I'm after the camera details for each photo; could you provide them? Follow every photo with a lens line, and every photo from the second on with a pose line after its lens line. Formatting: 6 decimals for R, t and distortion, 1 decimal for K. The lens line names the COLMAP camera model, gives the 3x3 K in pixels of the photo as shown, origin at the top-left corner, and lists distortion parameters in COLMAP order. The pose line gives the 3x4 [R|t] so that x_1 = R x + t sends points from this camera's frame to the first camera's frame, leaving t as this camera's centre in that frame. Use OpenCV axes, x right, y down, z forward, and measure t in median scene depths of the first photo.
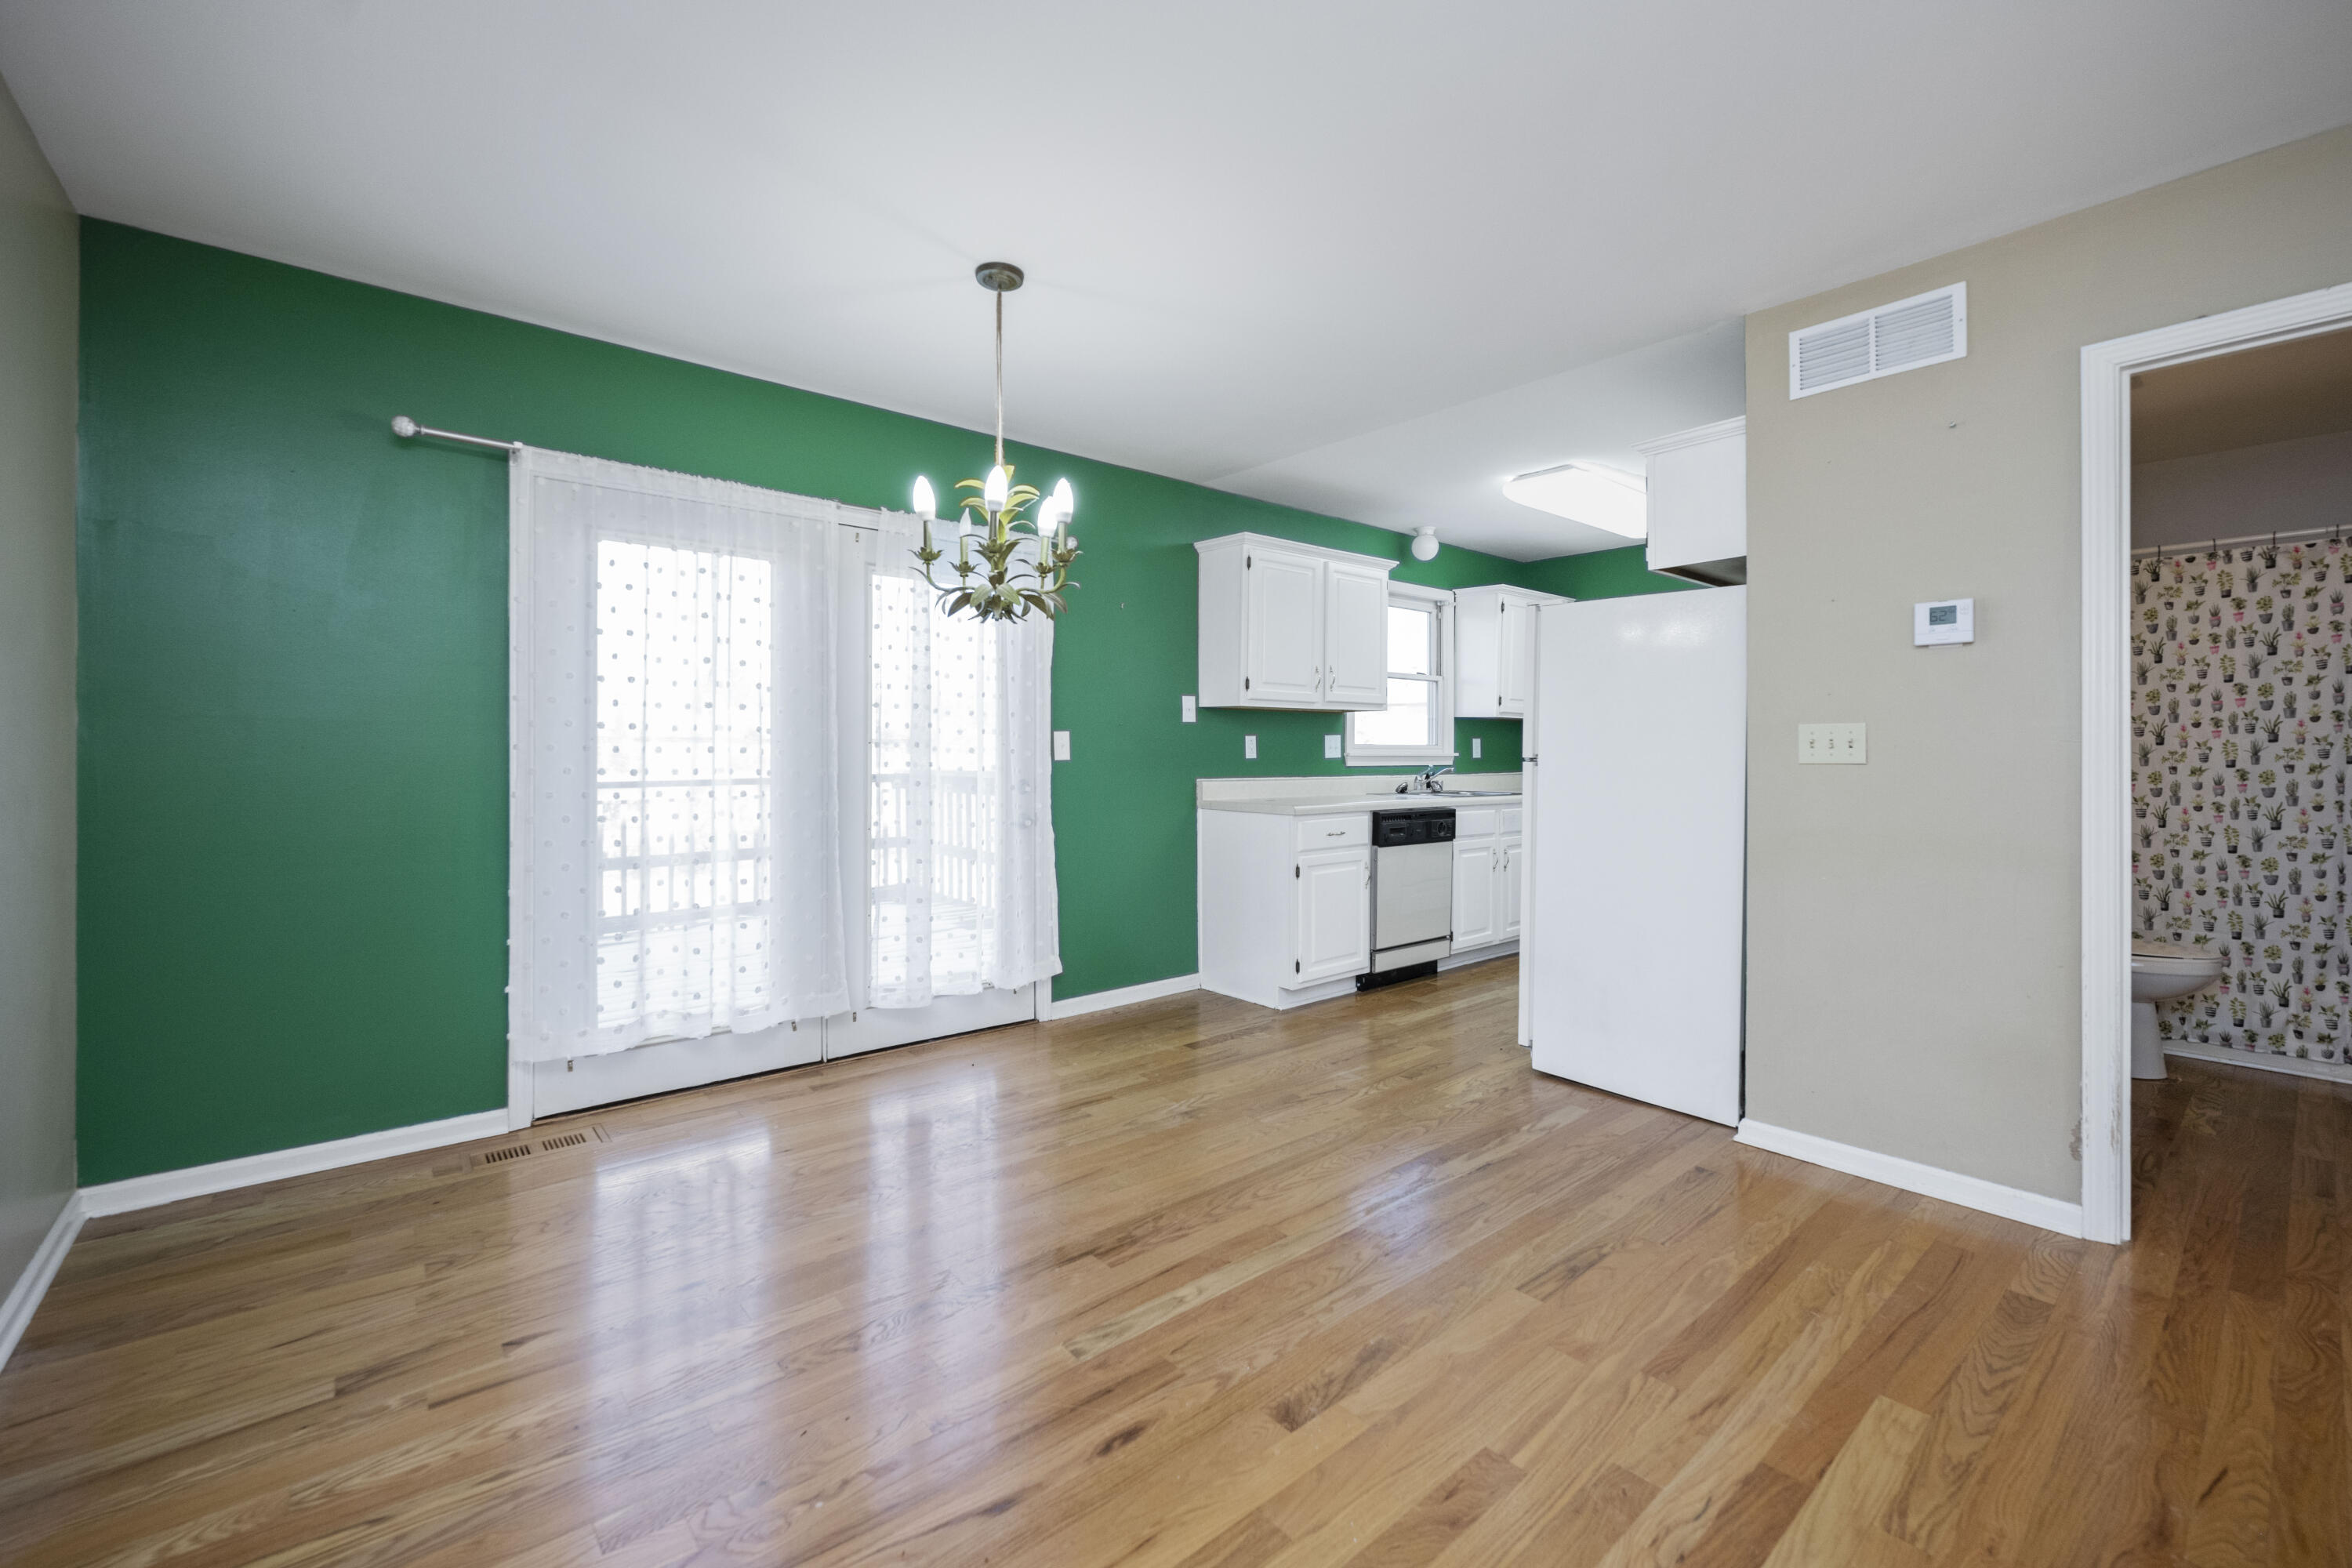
lens RADIAL K [[963.8, 0, 1180.8], [0, 963.8, 754.8], [0, 0, 1]] dist [-0.012983, 0.000023]
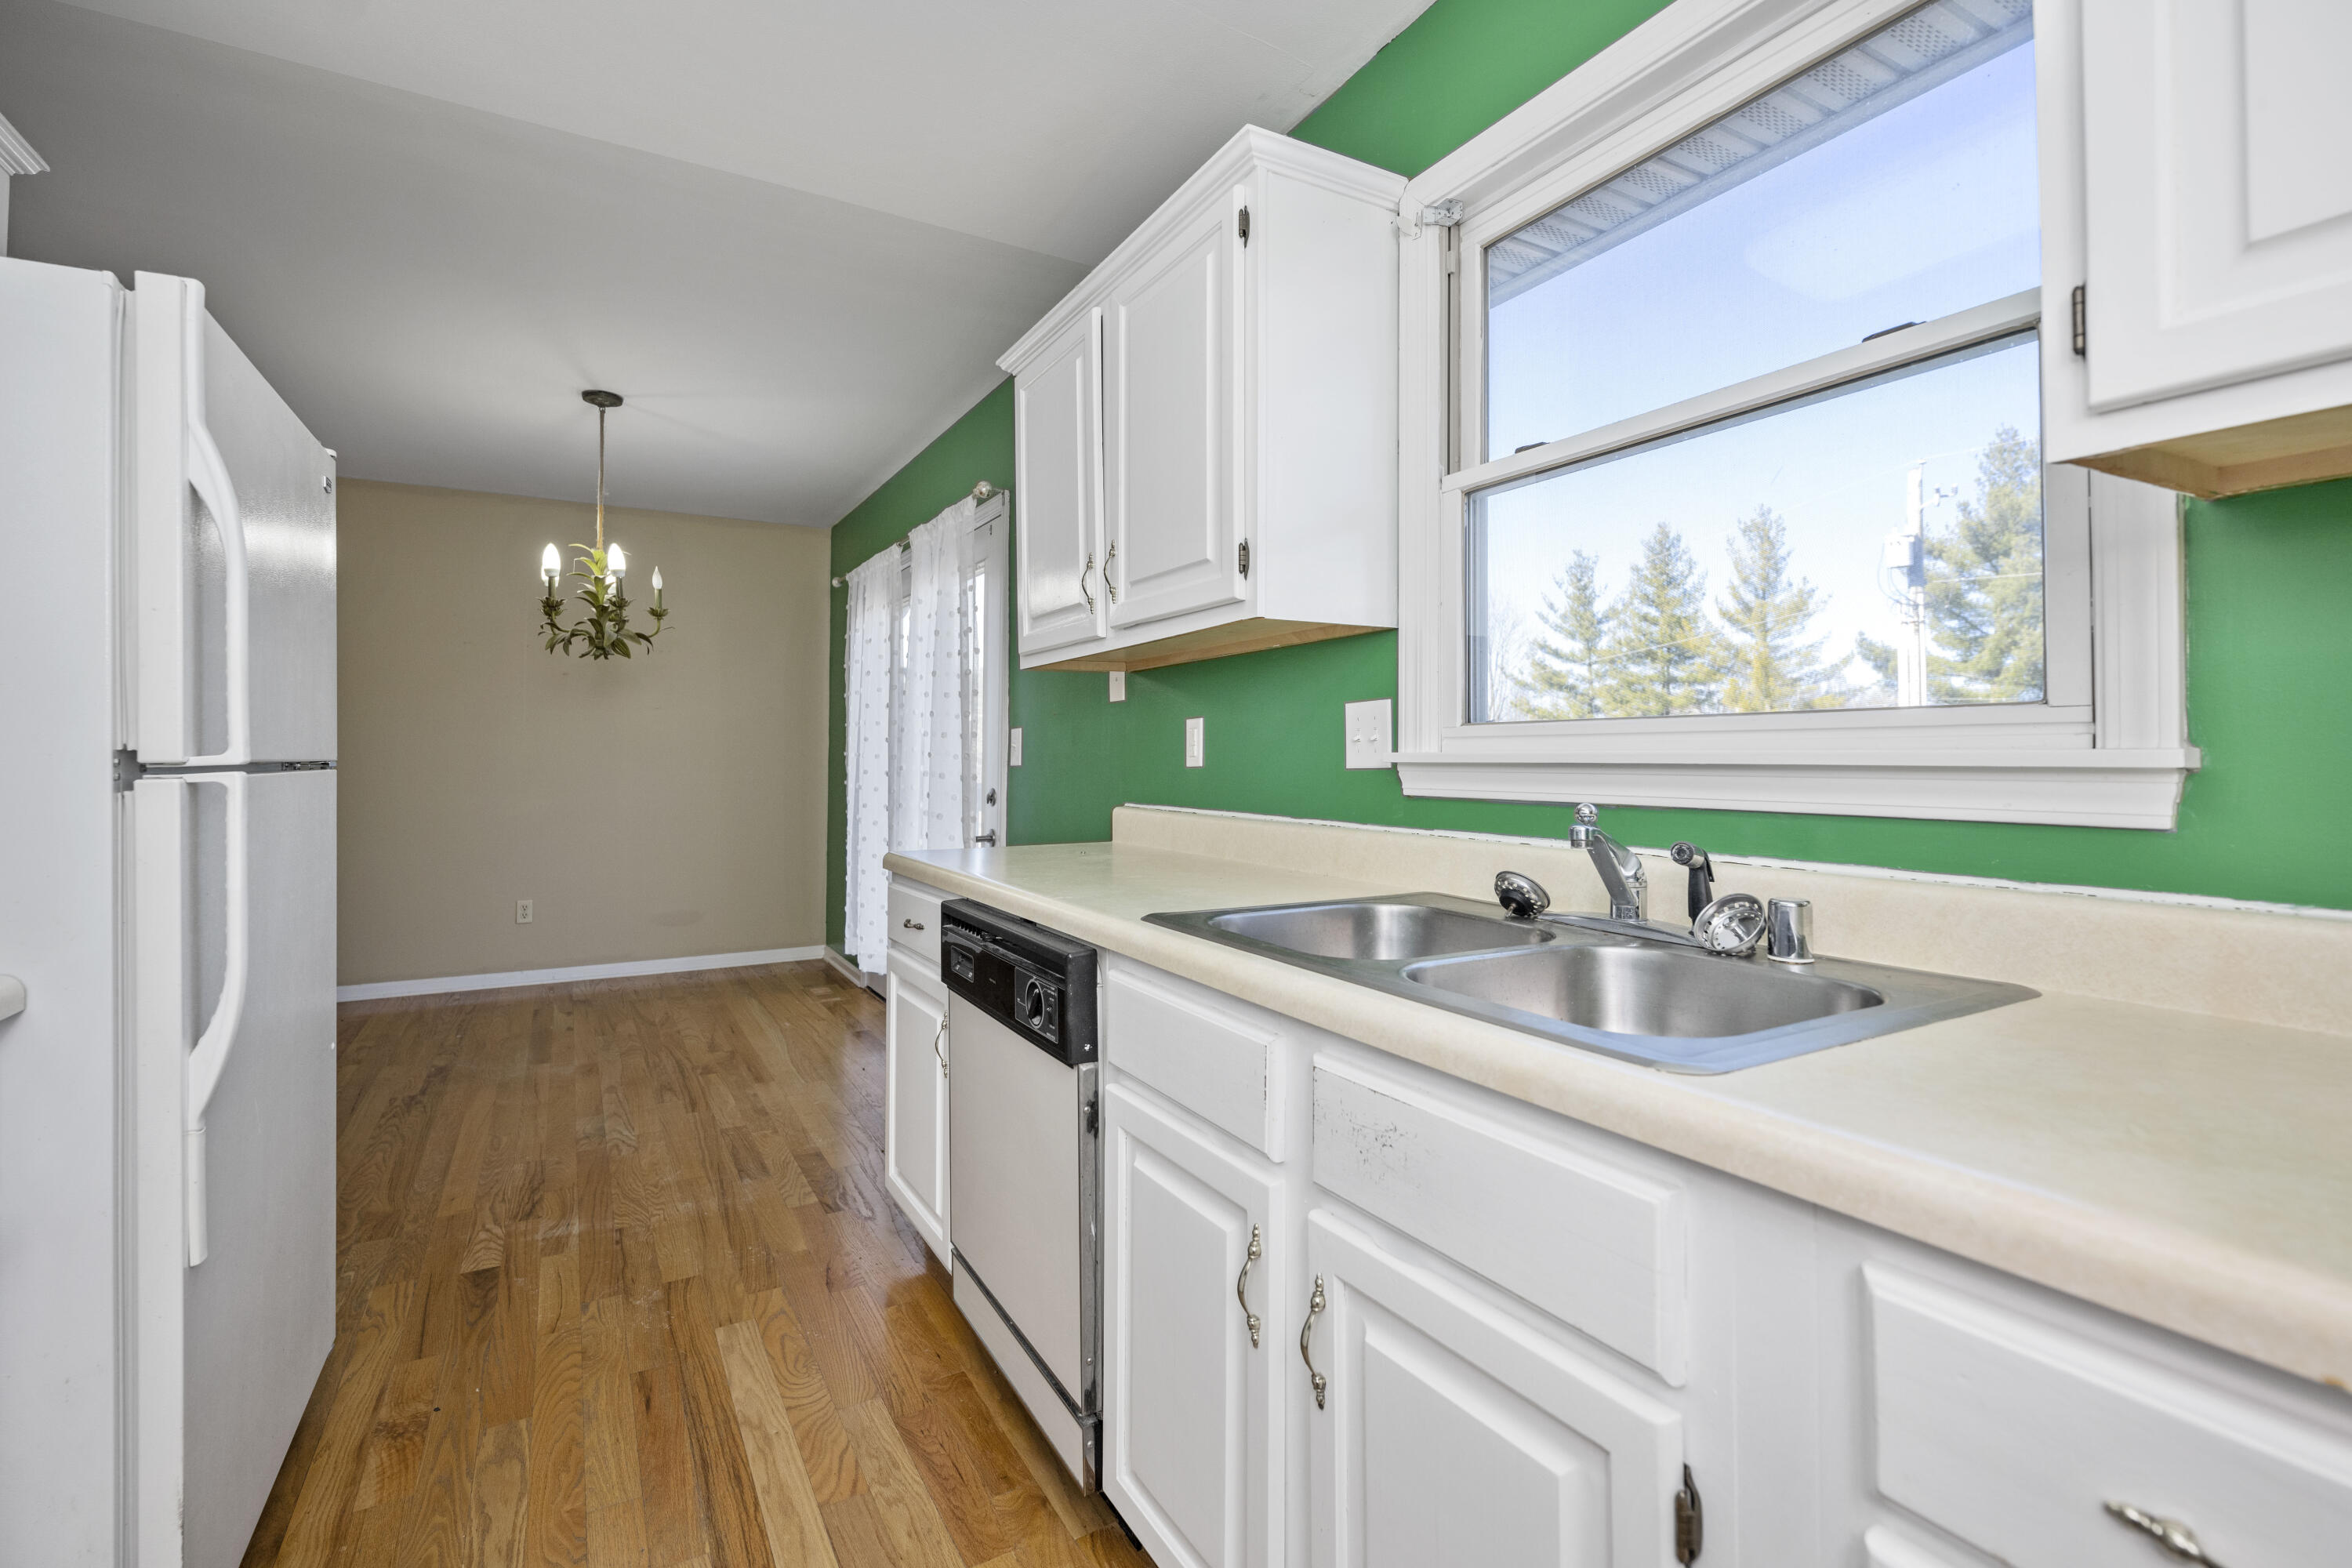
lens RADIAL K [[1062.9, 0, 1179.0], [0, 1062.9, 755.0], [0, 0, 1]] dist [0.000547, 0.000017]
pose [[-0.187617, -0.005378, -0.982228, 1.070182], [-0.001783, 0.999985, -0.005135, 0.001348], [0.982241, 0.000788, -0.187623, 2.021010]]
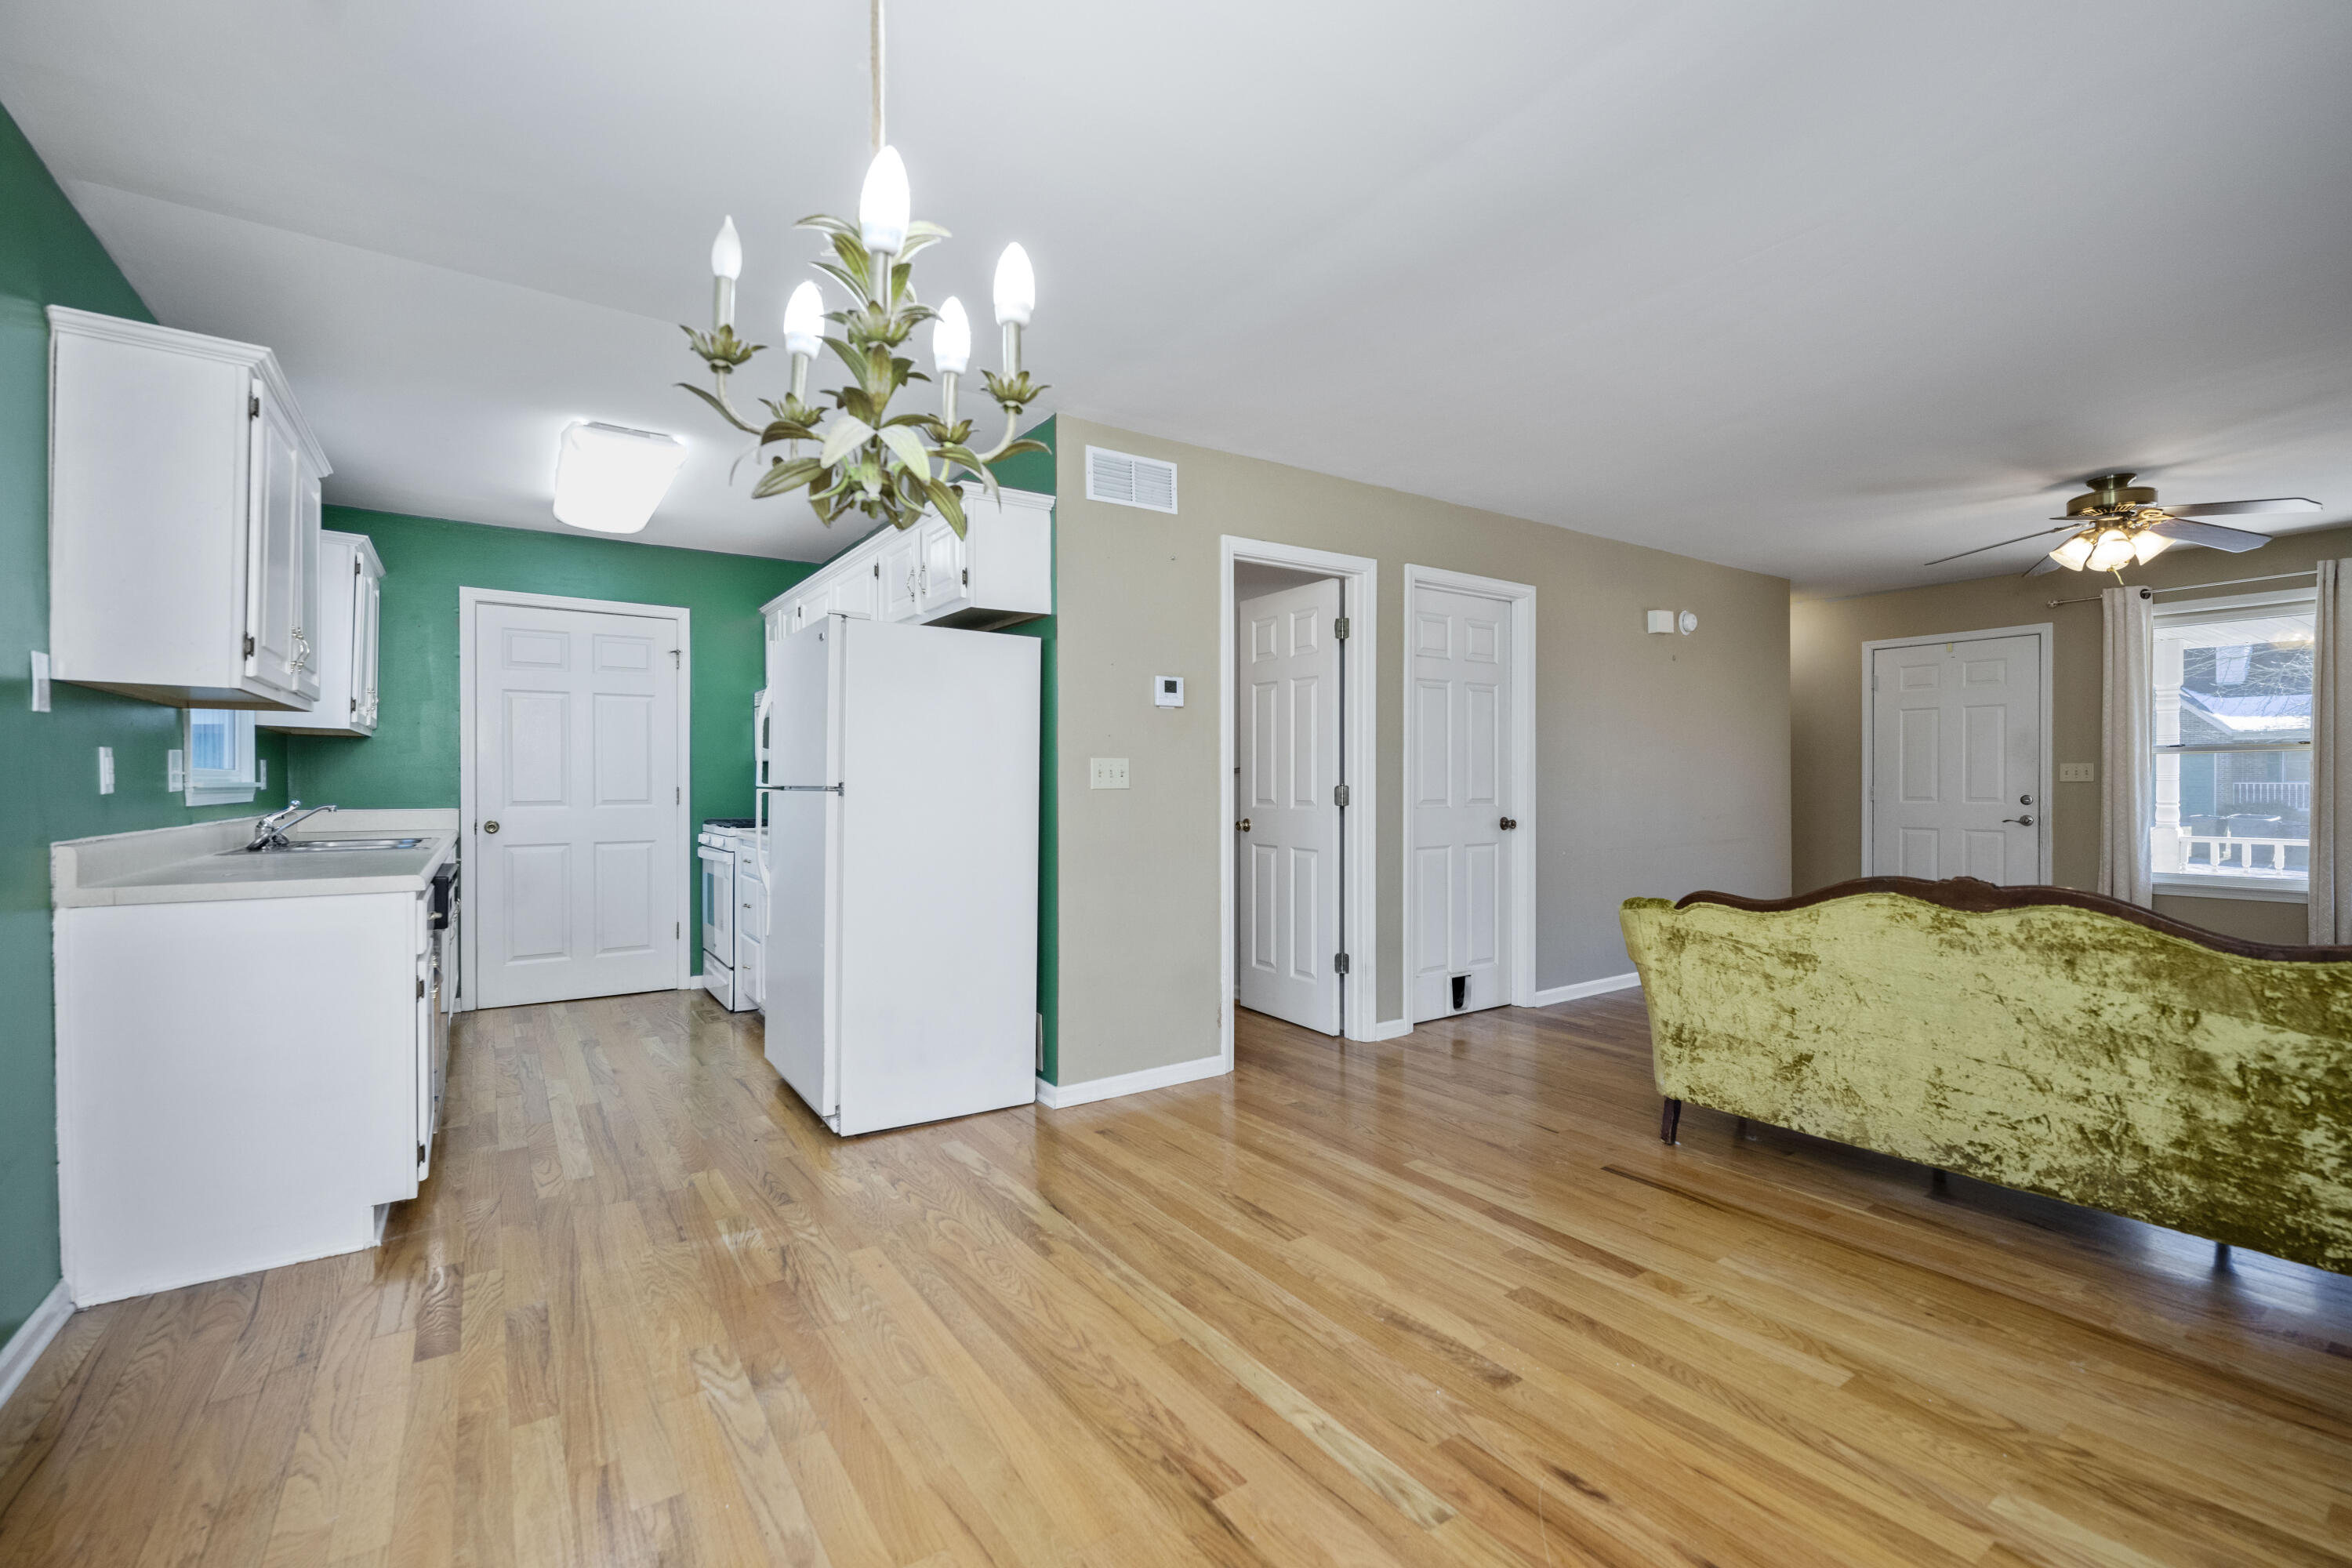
lens RADIAL K [[991.8, 0, 1165.2], [0, 991.8, 784.4], [0, 0, 1]] dist [-0.002215, 0.000180]
pose [[0.111988, -0.005711, 0.993693, -0.664790], [0.003148, 0.999981, 0.005392, -0.004281], [-0.993705, 0.002525, 0.112004, 0.779914]]
